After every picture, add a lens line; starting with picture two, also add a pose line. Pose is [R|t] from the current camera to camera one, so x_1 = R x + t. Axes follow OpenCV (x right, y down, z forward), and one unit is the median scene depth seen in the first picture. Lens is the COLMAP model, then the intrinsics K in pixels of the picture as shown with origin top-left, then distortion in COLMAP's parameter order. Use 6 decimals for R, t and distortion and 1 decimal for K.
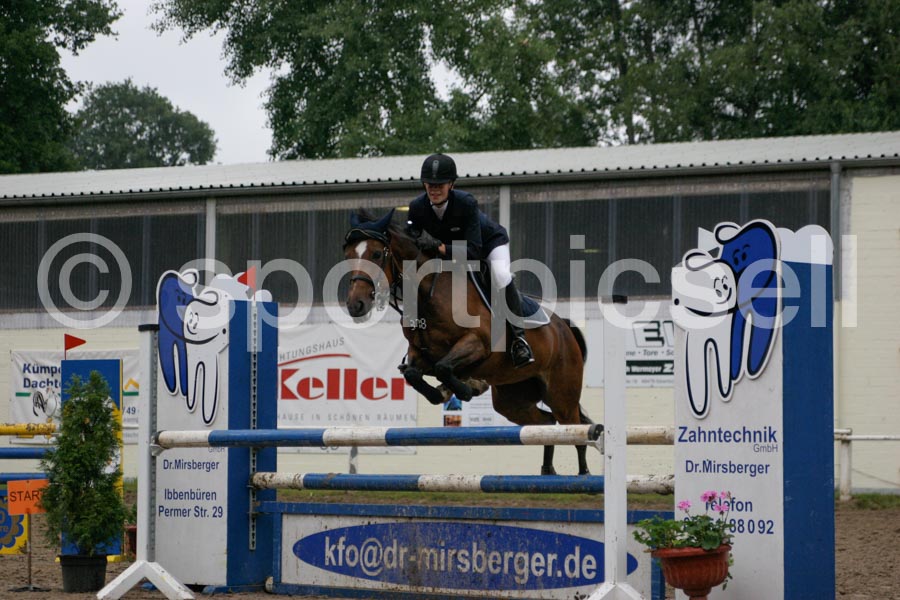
lens RADIAL K [[2500.1, 0, 448.9], [0, 2500.1, 302.4], [0, 0, 1]] dist [0.121074, 0.575725]
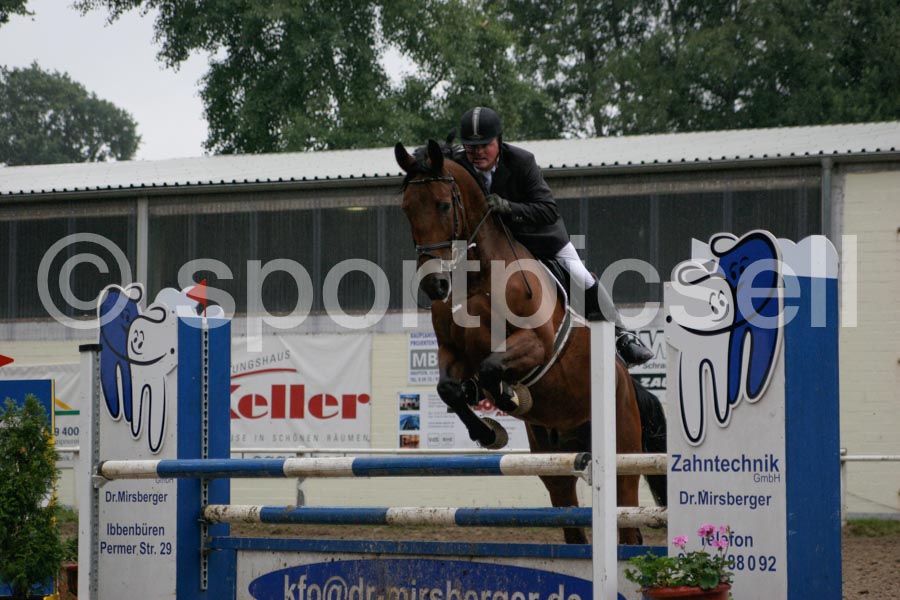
lens RADIAL K [[2747.4, 0, 450.6], [0, 2747.4, 300.3], [0, 0, 1]] dist [0.184262, 0.834902]
pose [[0.999786, -0.004203, 0.020244, -0.008311], [0.004246, 0.999989, -0.002104, -0.004562], [-0.020235, 0.002190, 0.999793, -0.009962]]
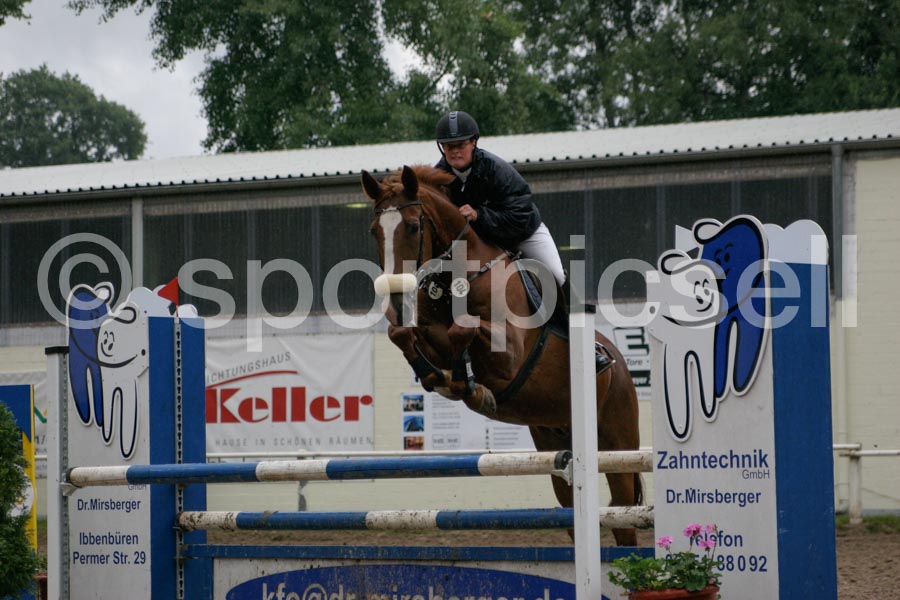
lens RADIAL K [[2791.3, 0, 450.2], [0, 2791.3, 300.7], [0, 0, 1]] dist [0.229426, -0.377329]
pose [[0.999707, -0.020434, 0.012939, 0.005882], [0.020461, 0.999789, -0.001961, -0.002559], [-0.012897, 0.002225, 0.999914, 0.012537]]
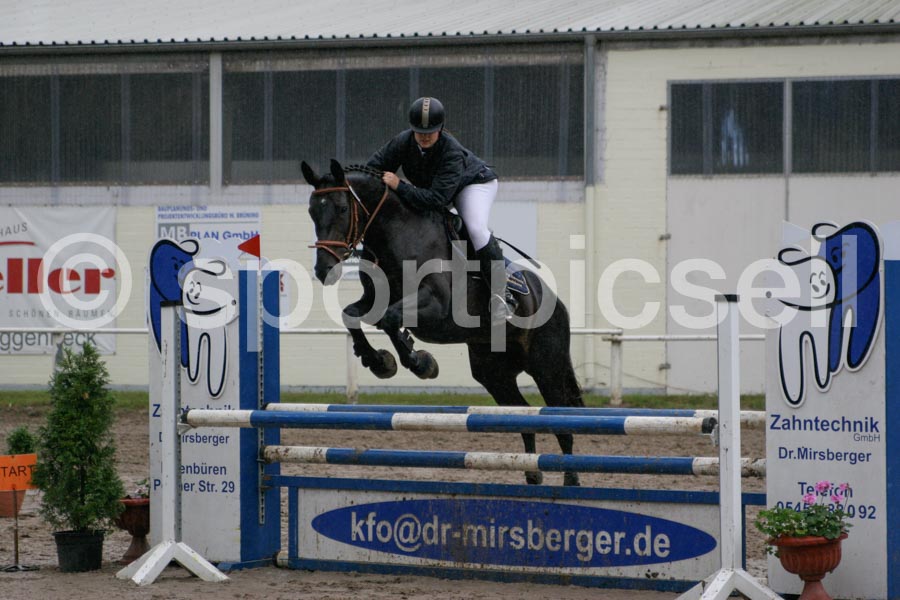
lens RADIAL K [[3009.6, 0, 449.5], [0, 3009.6, 313.7], [0, 0, 1]] dist [0.305184, -0.686220]
pose [[0.981567, -0.012560, 0.190703, -0.232578], [-0.000812, 0.997555, 0.069880, -0.066740], [-0.191115, -0.068747, 0.979157, -0.168009]]
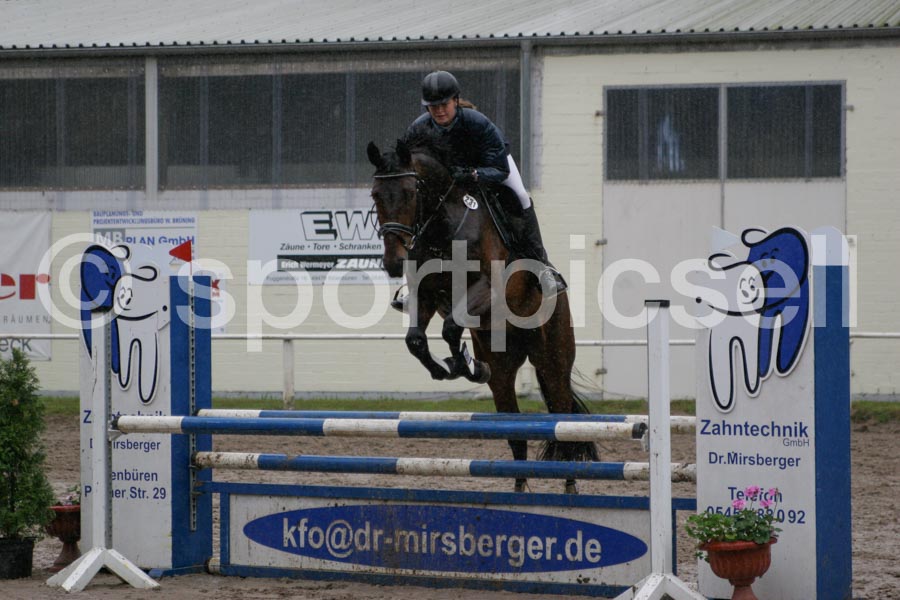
lens RADIAL K [[3009.6, 0, 449.5], [0, 3009.6, 313.7], [0, 0, 1]] dist [0.305184, -0.686220]
pose [[0.977649, -0.013165, 0.209833, -0.228930], [-0.001214, 0.997667, 0.068252, -0.066961], [-0.210242, -0.066981, 0.975352, -0.168033]]
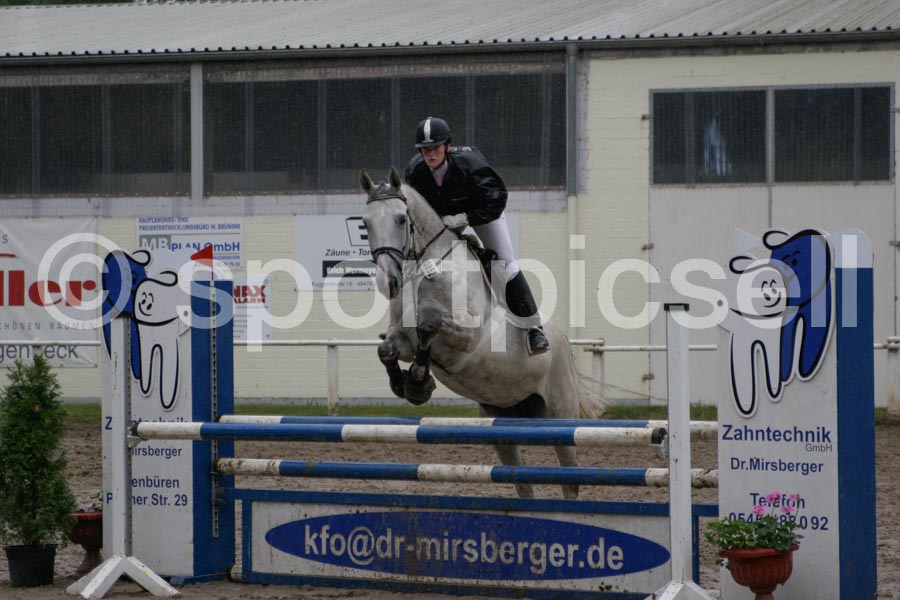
lens RADIAL K [[3009.6, 0, 449.5], [0, 3009.6, 313.7], [0, 0, 1]] dist [0.305184, -0.686220]
pose [[0.982073, -0.015443, 0.187866, -0.209463], [0.003054, 0.997811, 0.066057, -0.065301], [-0.188475, -0.064299, 0.979971, -0.159173]]
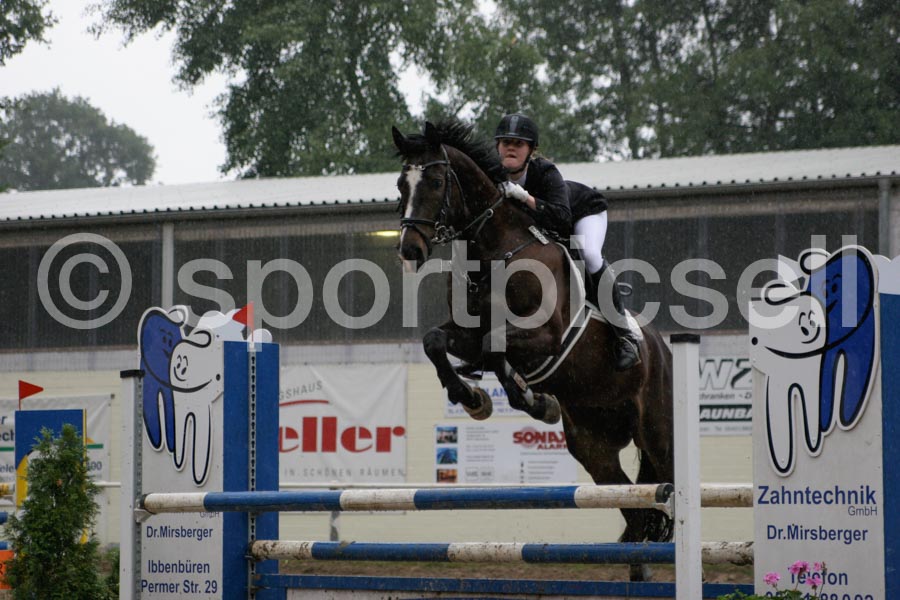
lens RADIAL K [[2831.0, 0, 448.2], [0, 2831.0, 300.2], [0, 0, 1]] dist [0.222691, -0.078756]
pose [[0.999914, -0.005311, 0.011977, -0.021993], [0.005473, 0.999893, -0.013554, -0.001376], [-0.011904, 0.013619, 0.999836, 0.019135]]
